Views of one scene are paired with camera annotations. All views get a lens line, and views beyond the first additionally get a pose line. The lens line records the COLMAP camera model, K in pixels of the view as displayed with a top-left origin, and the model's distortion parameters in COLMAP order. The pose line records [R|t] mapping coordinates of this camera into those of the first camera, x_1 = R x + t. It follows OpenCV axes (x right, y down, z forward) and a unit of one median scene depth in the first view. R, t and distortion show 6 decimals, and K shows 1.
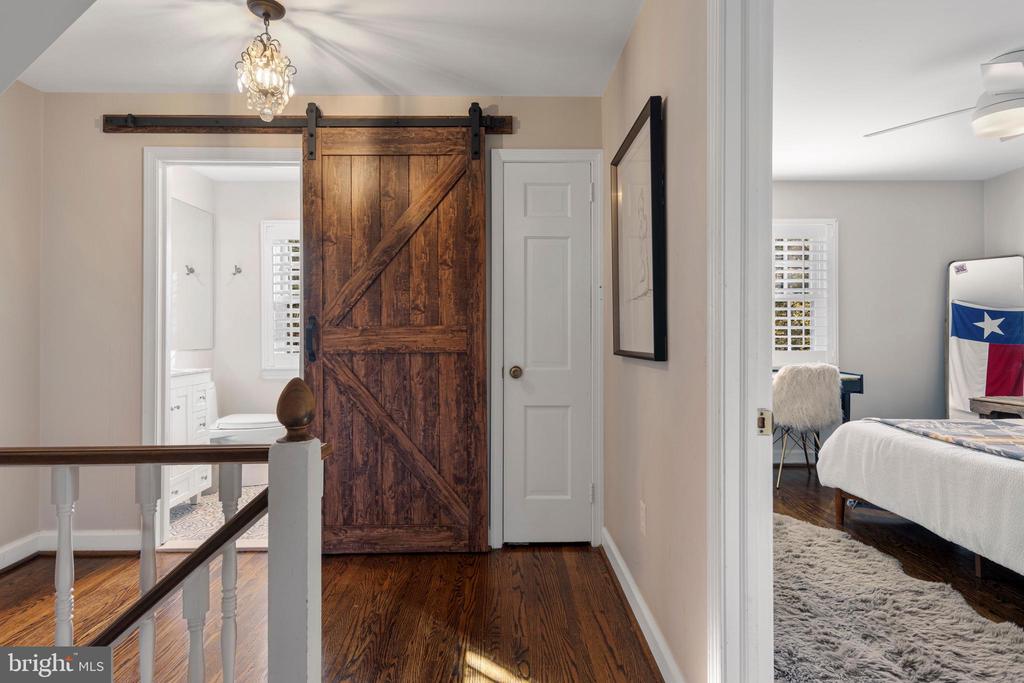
lens RADIAL K [[525.3, 0, 511.7], [0, 525.3, 336.4], [0, 0, 1]] dist [0.013685, -0.004999]
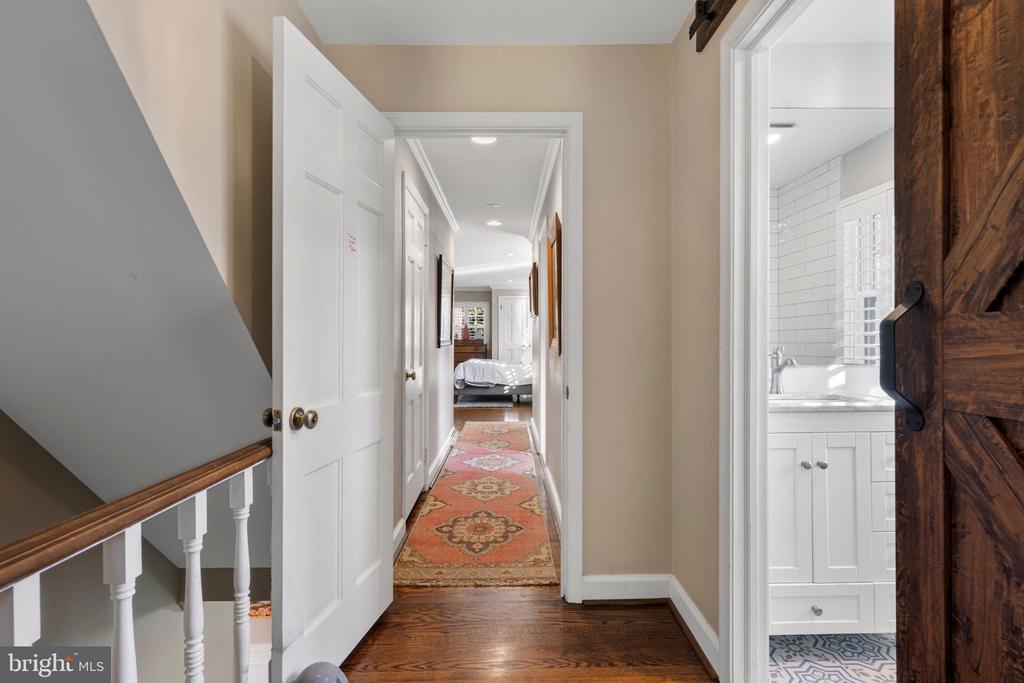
lens RADIAL K [[525.3, 0, 511.7], [0, 525.3, 338.7], [0, 0, 1]] dist [0.013685, -0.004999]
pose [[0.004073, 0.006064, -0.999973, -0.069694], [-0.006368, 0.999961, 0.006038, -0.005961], [0.999971, 0.006344, 0.004111, 0.761122]]
